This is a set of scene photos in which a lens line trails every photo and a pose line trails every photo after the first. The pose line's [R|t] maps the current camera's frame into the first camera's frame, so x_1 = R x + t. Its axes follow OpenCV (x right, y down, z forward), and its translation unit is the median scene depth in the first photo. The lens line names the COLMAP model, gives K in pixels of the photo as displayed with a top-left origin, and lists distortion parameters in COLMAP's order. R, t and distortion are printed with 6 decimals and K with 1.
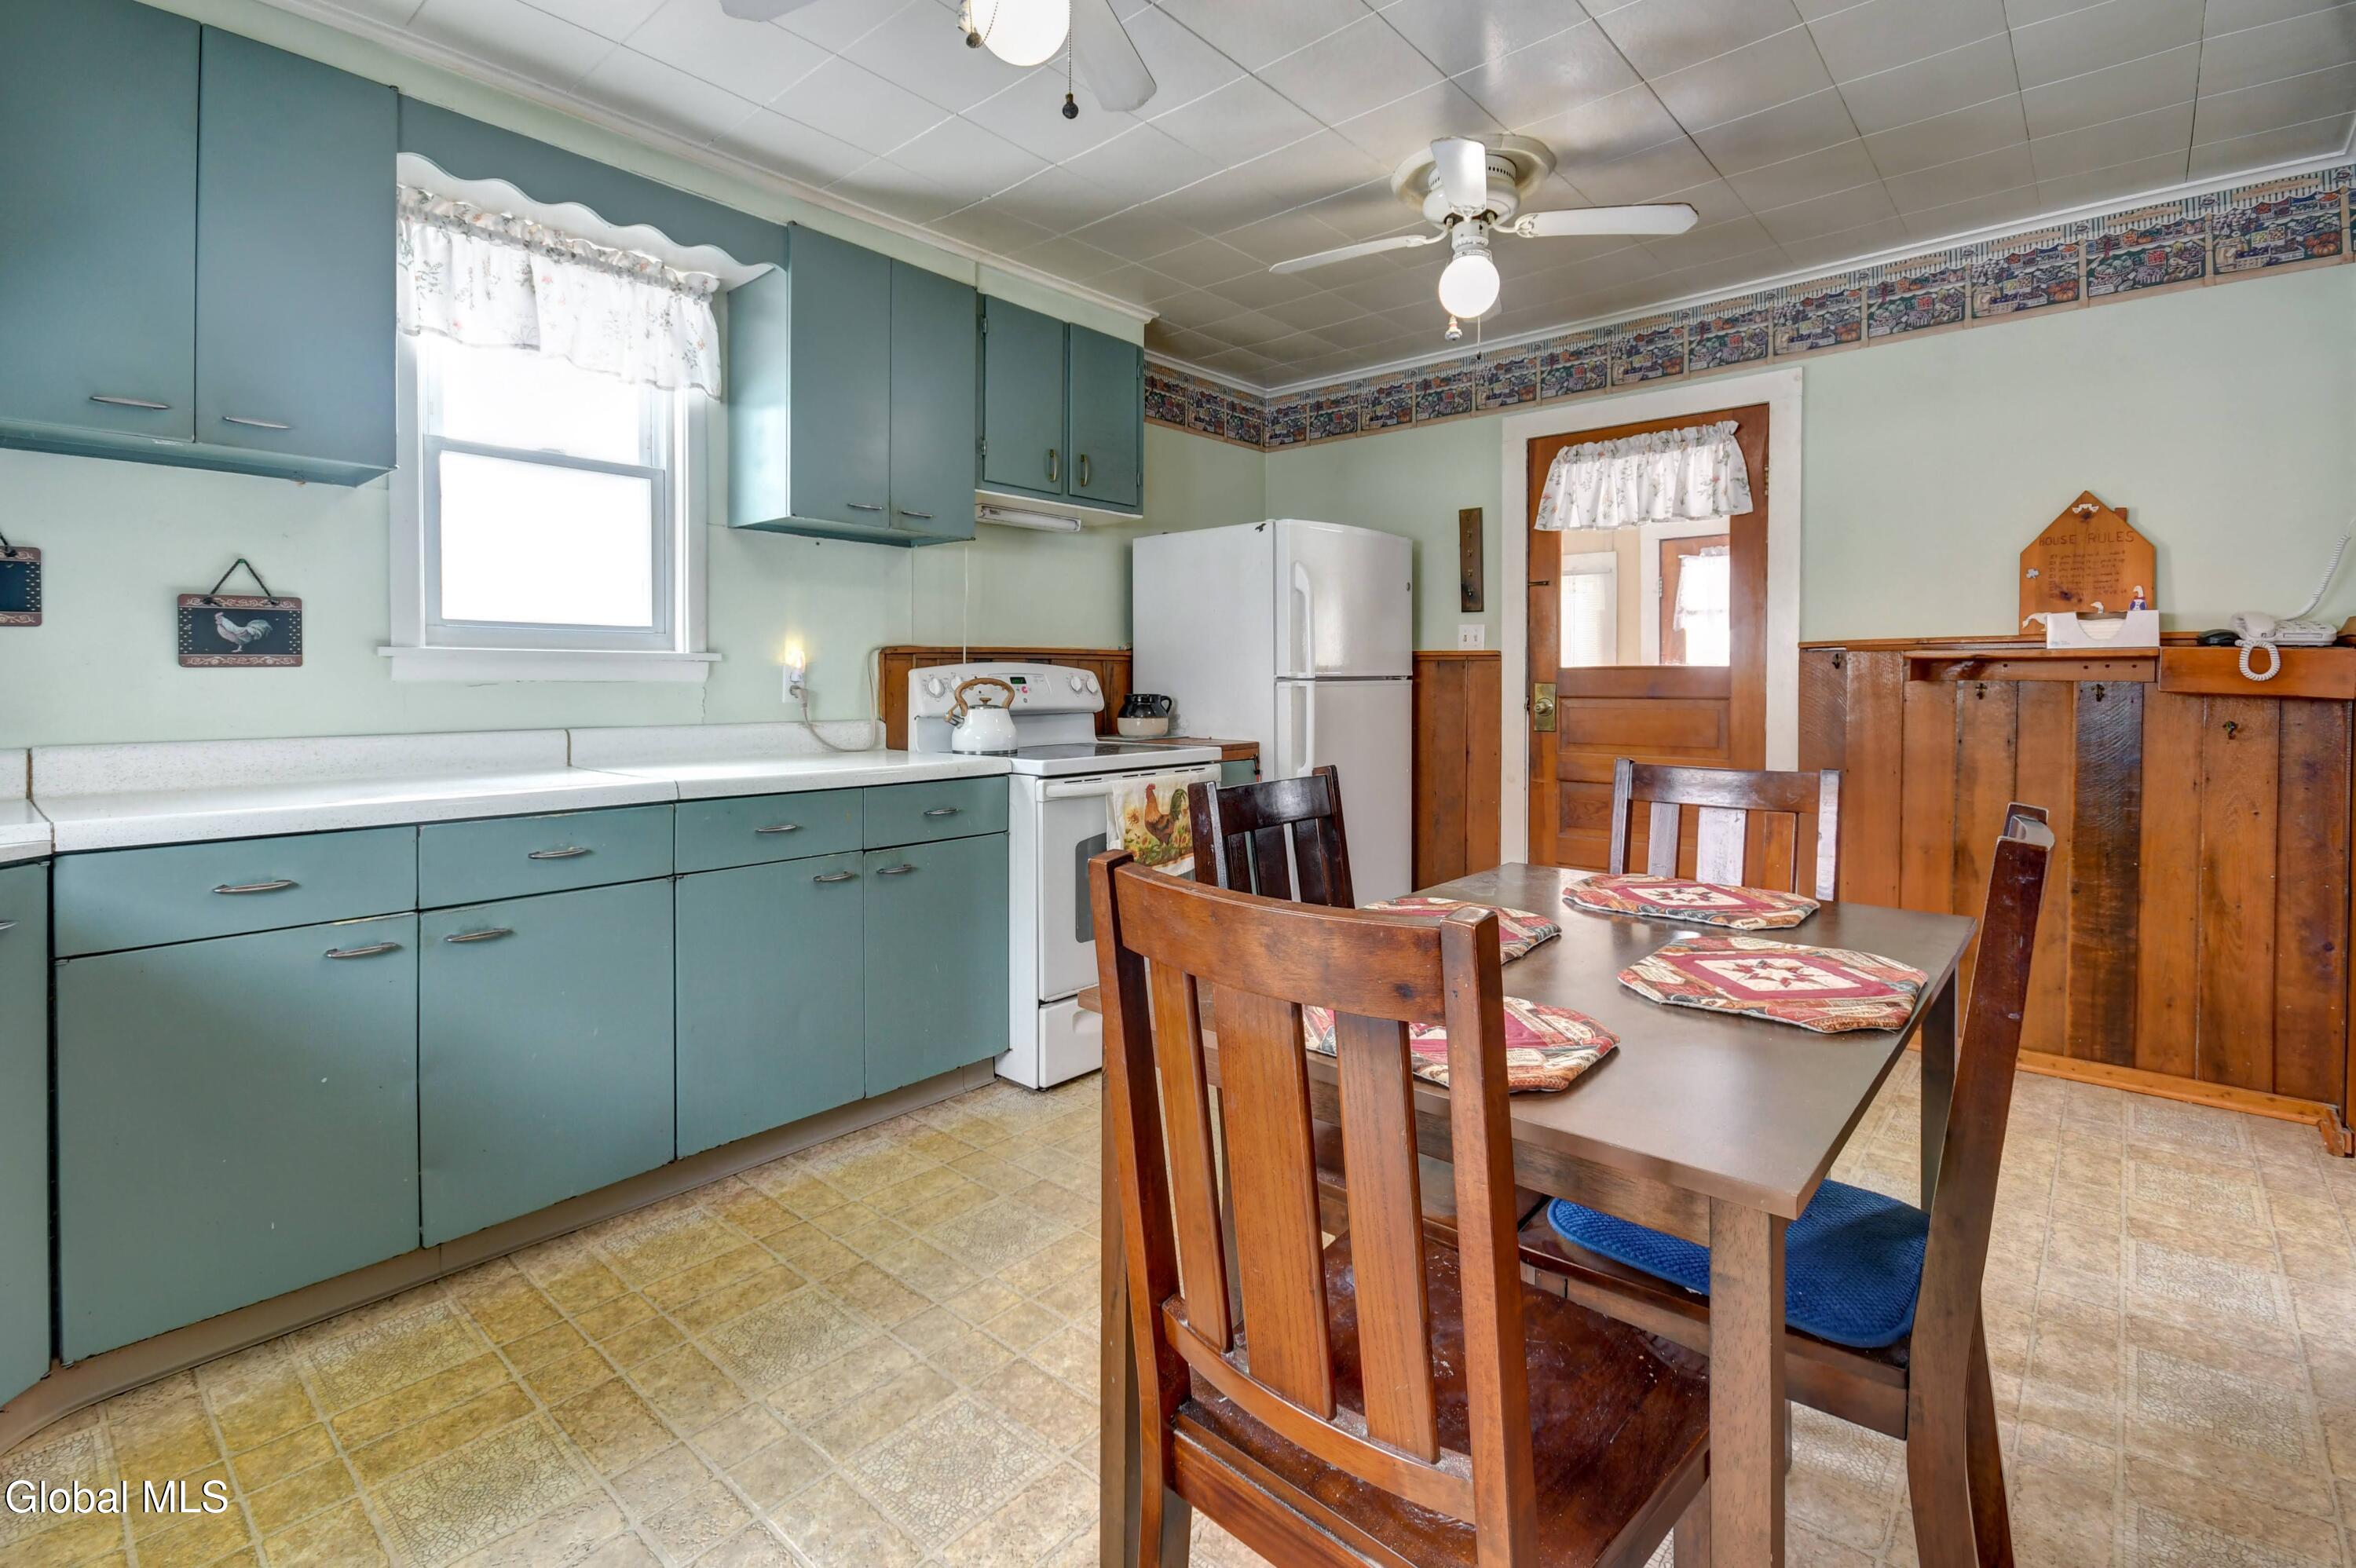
lens RADIAL K [[1066.3, 0, 1175.2], [0, 1066.3, 699.1], [0, 0, 1]] dist [0.008297, -0.003177]
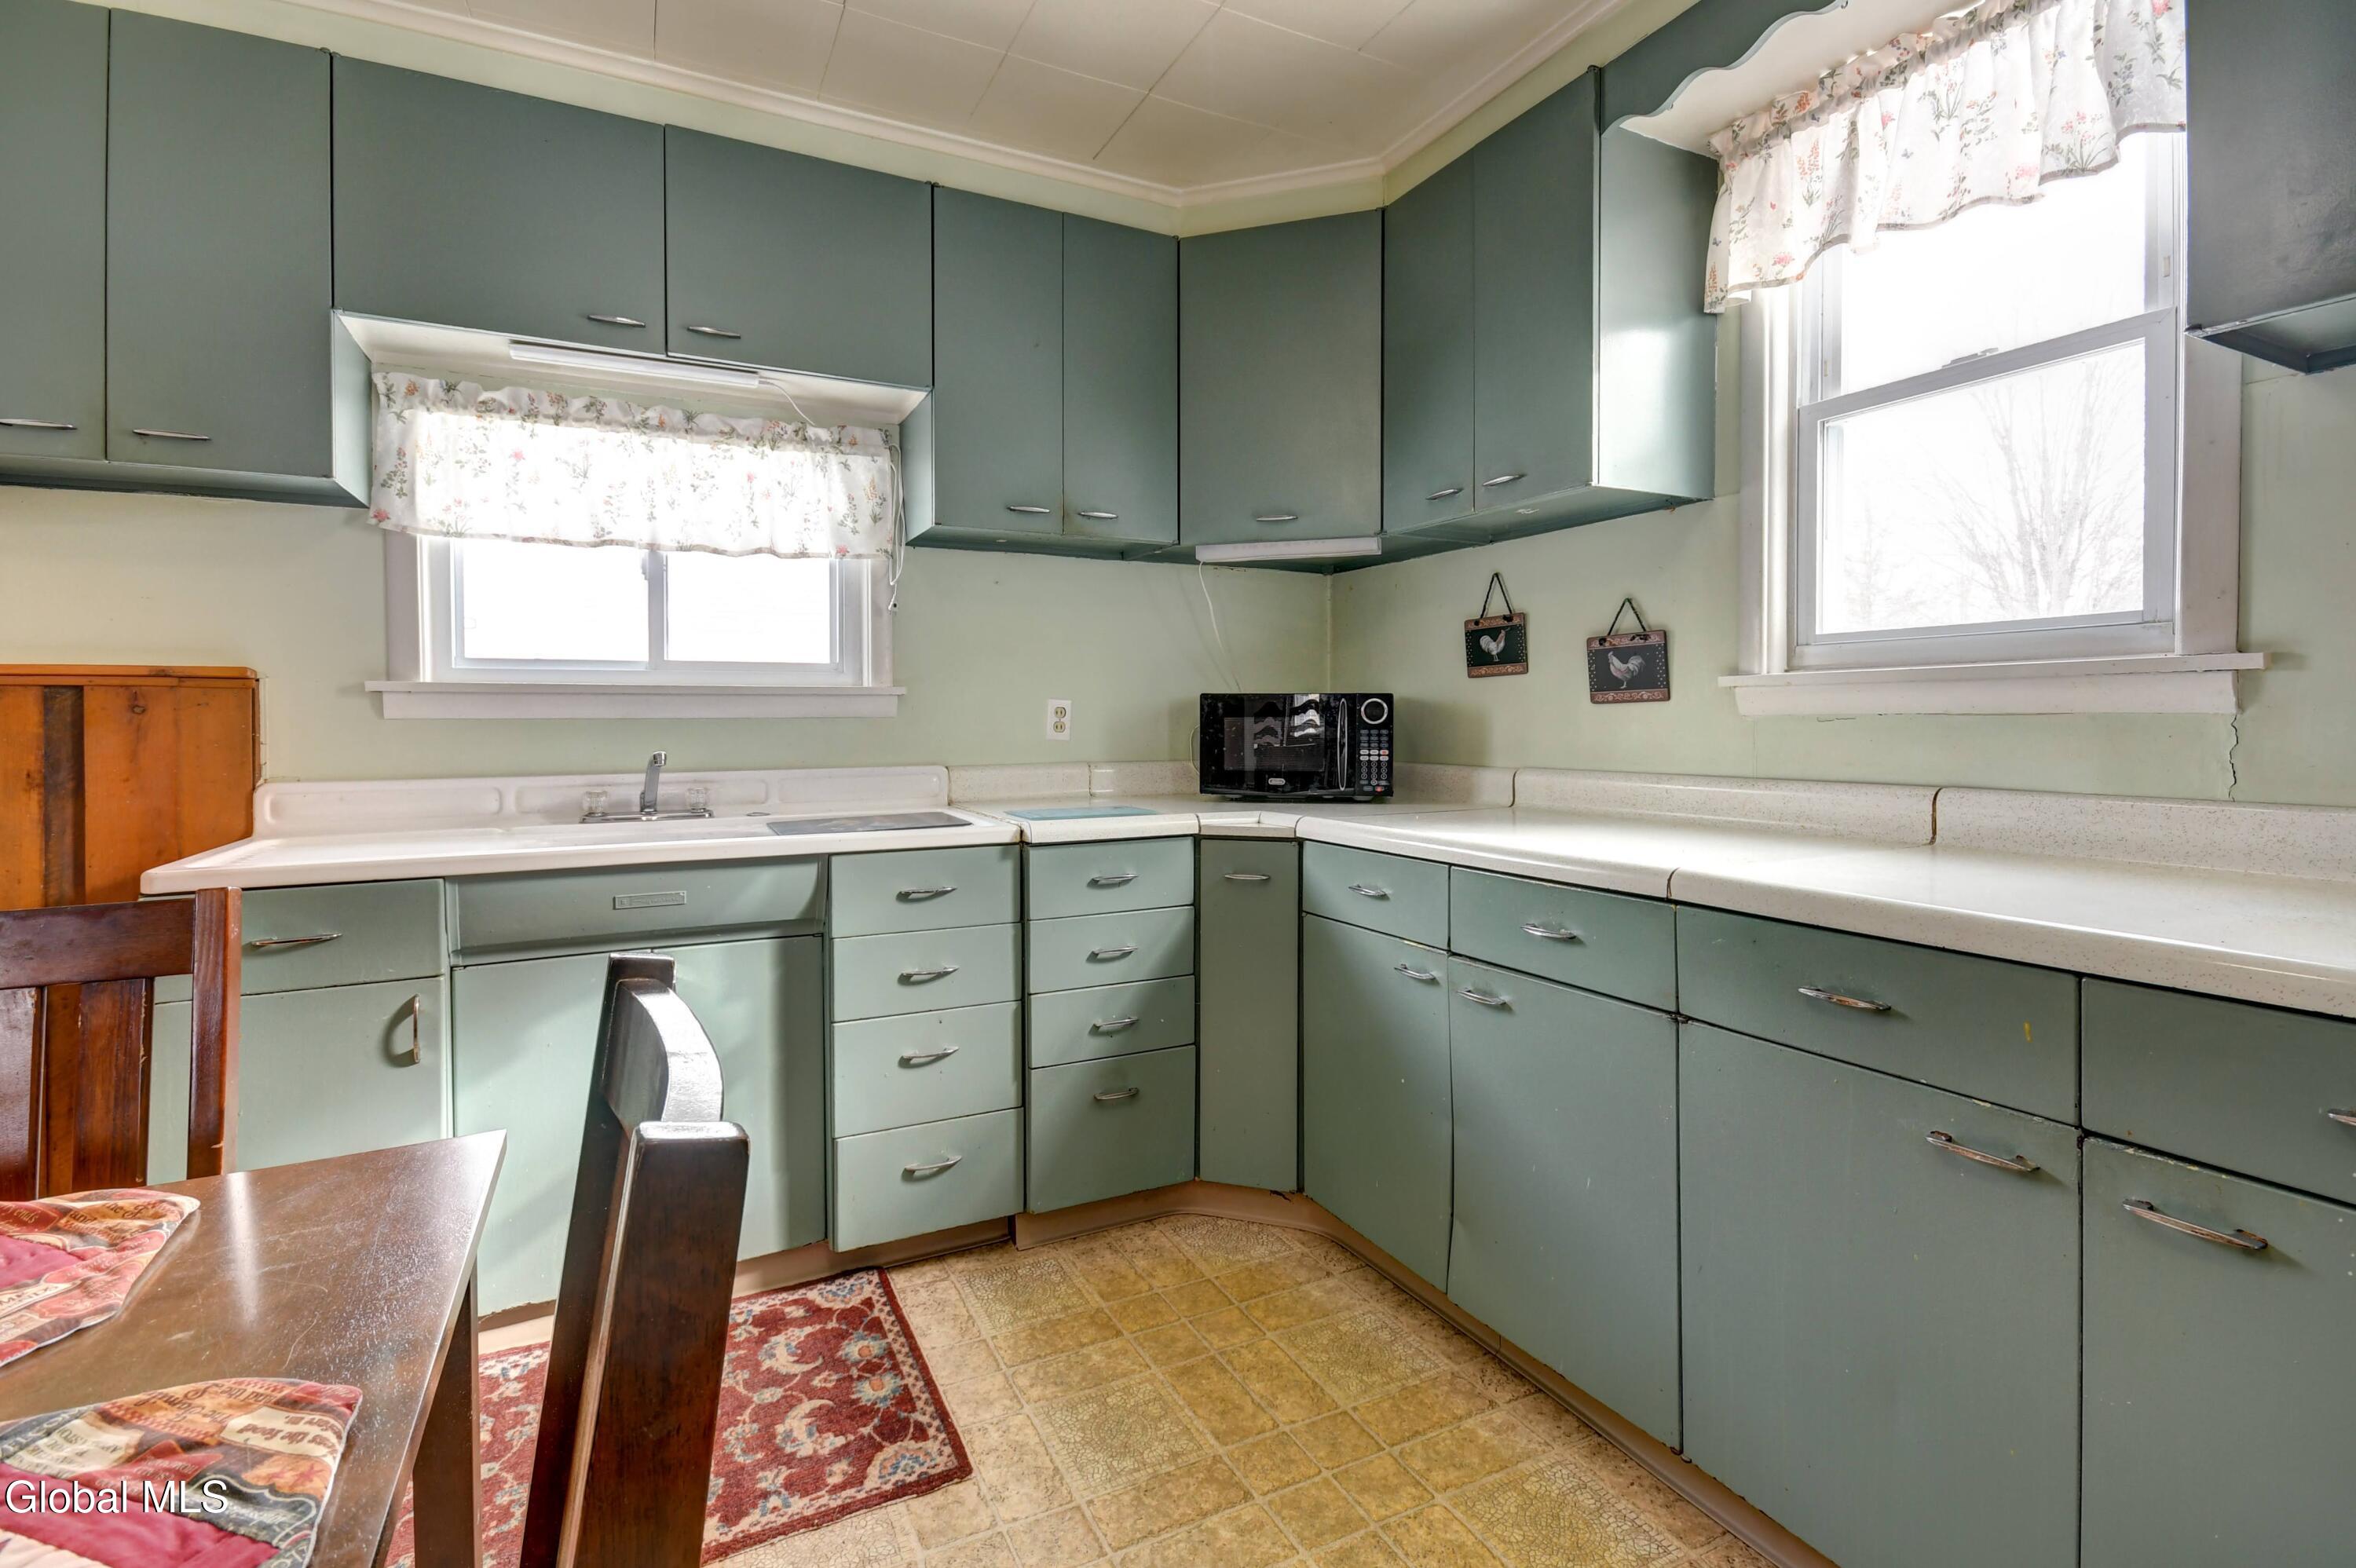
lens RADIAL K [[1066.3, 0, 1178.9], [0, 1066.3, 735.7], [0, 0, 1]] dist [0.008297, -0.003177]
pose [[-0.365817, 0.016530, -0.930540, 0.184164], [-0.010443, 0.999706, 0.021864, -0.011800], [0.930628, 0.017716, -0.365537, 0.721109]]
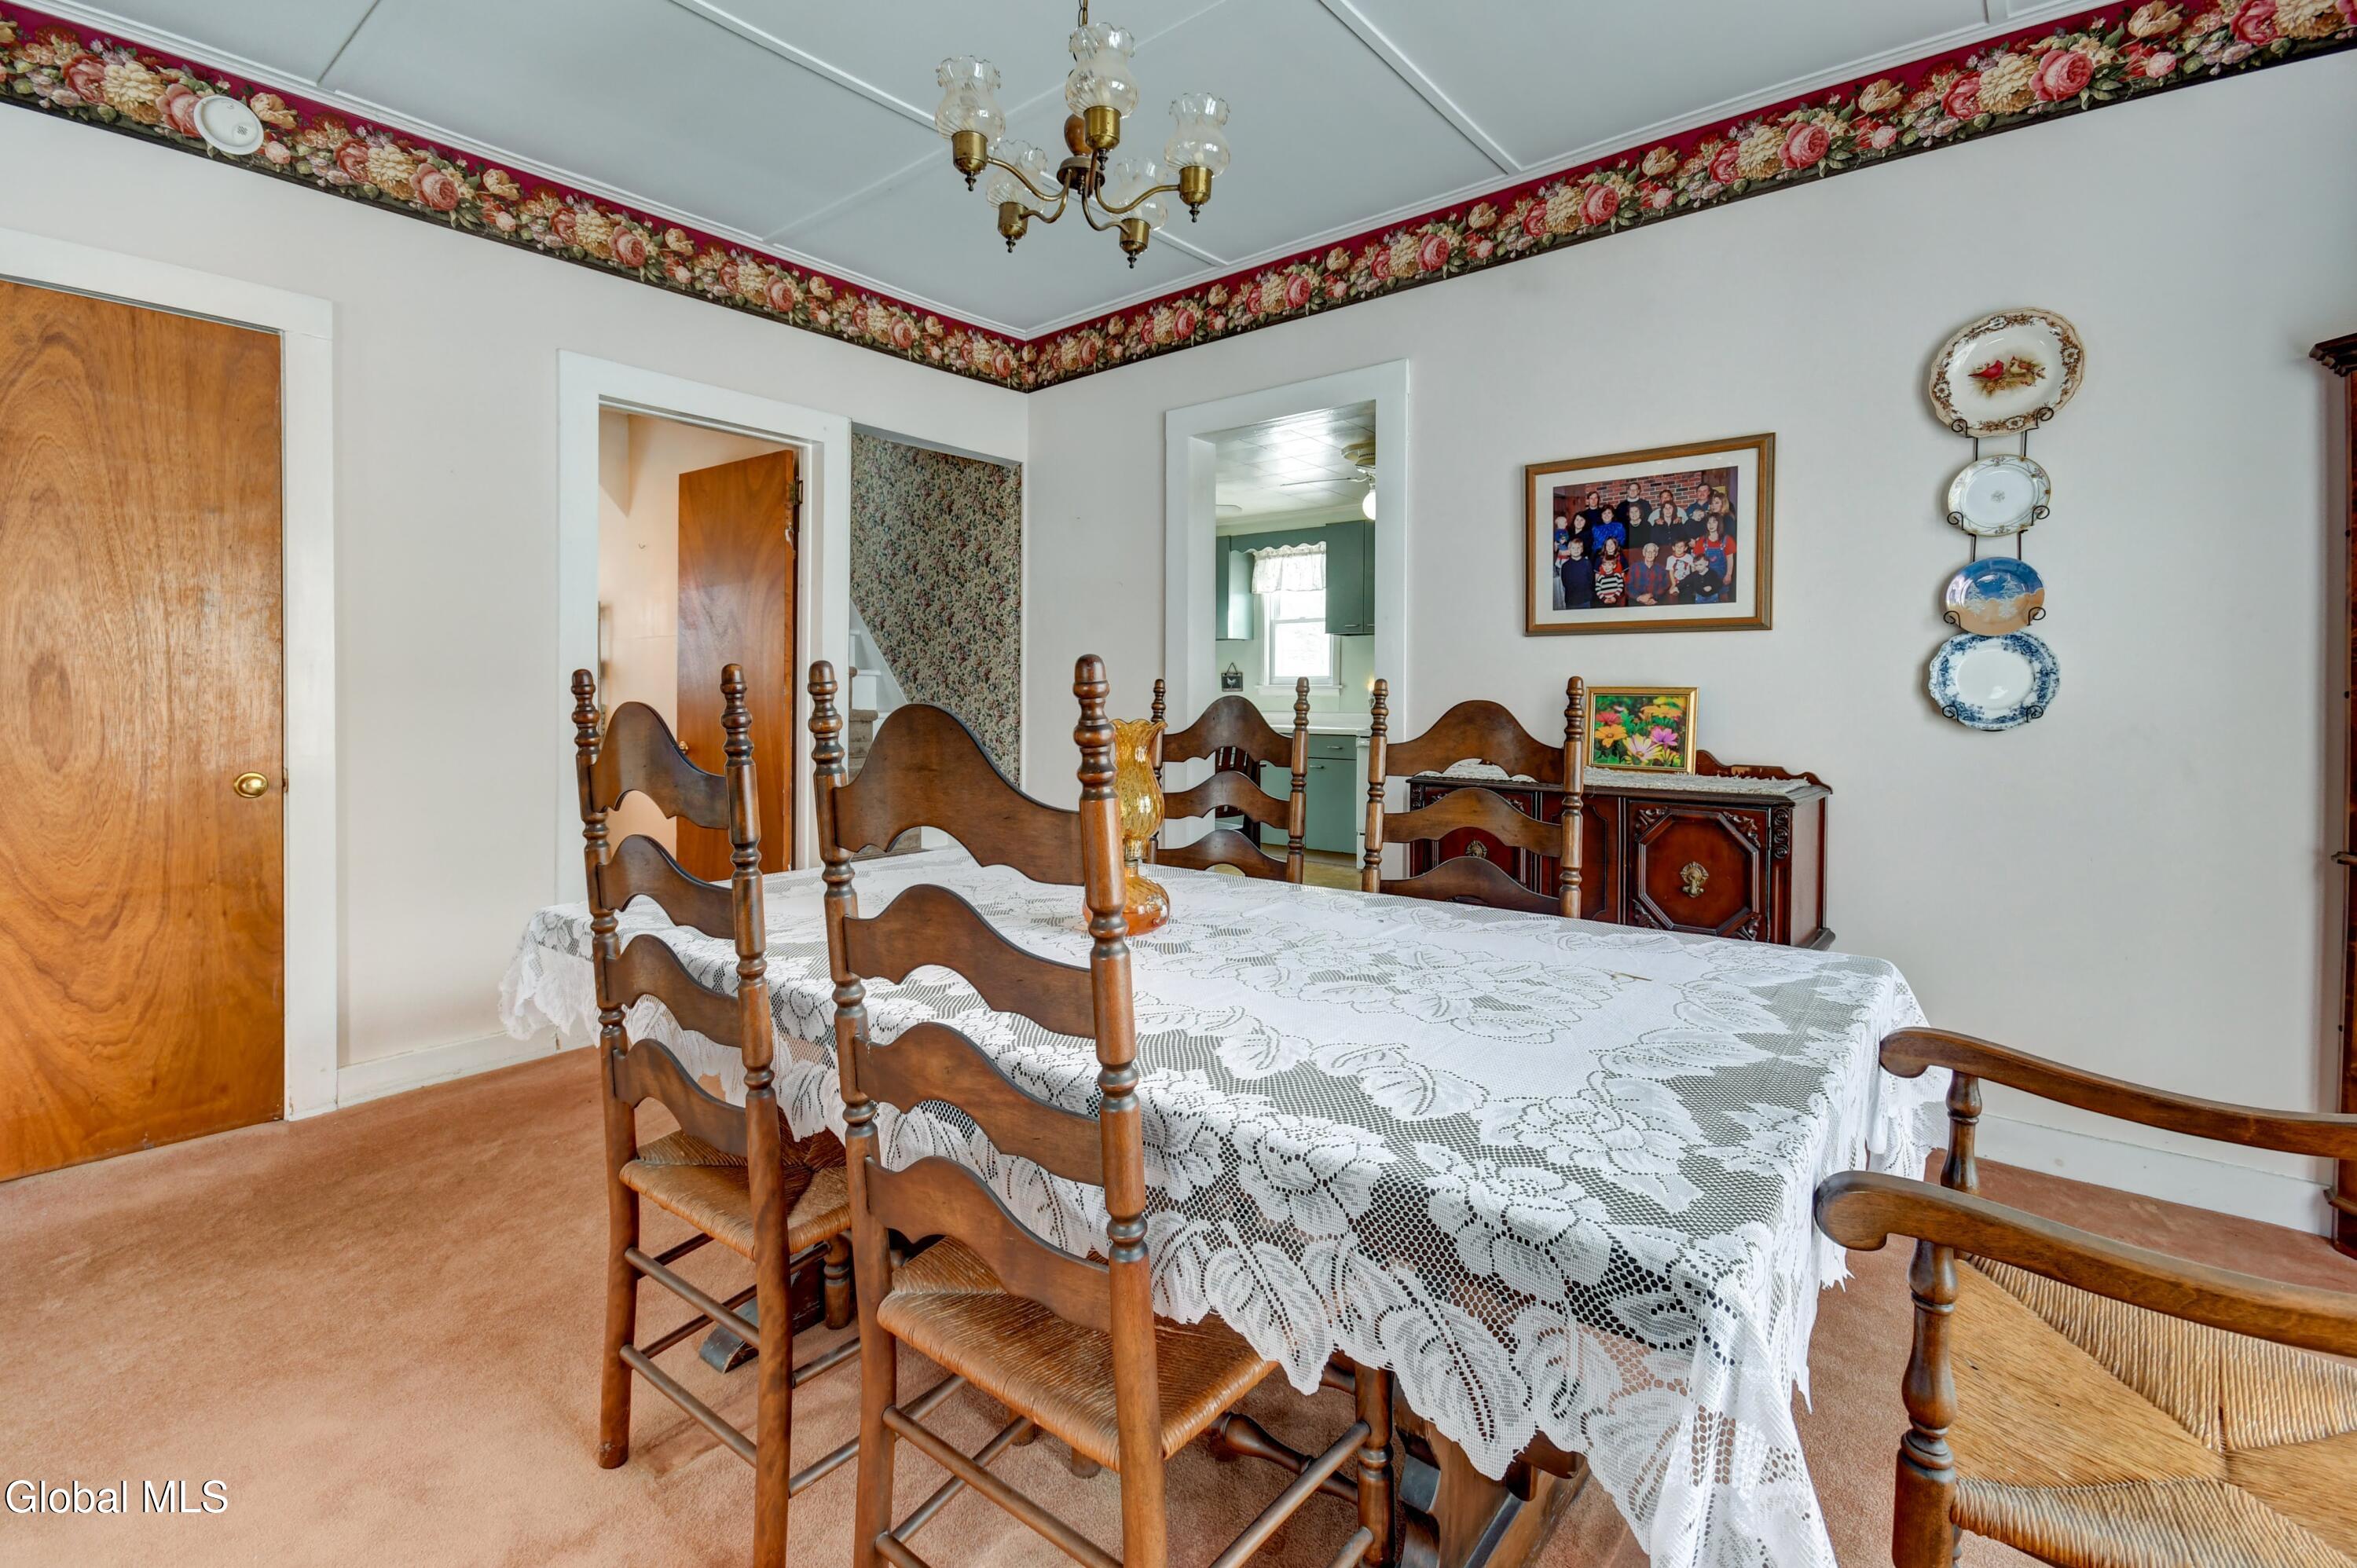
lens RADIAL K [[1066.8, 0, 1195.0], [0, 1066.8, 714.2], [0, 0, 1]] dist [0.008297, -0.003177]
pose [[0.054922, 0.020015, -0.998290, 2.133149], [-0.022193, 0.999577, 0.018820, -0.012323], [0.998244, 0.021122, 0.055343, 0.490306]]
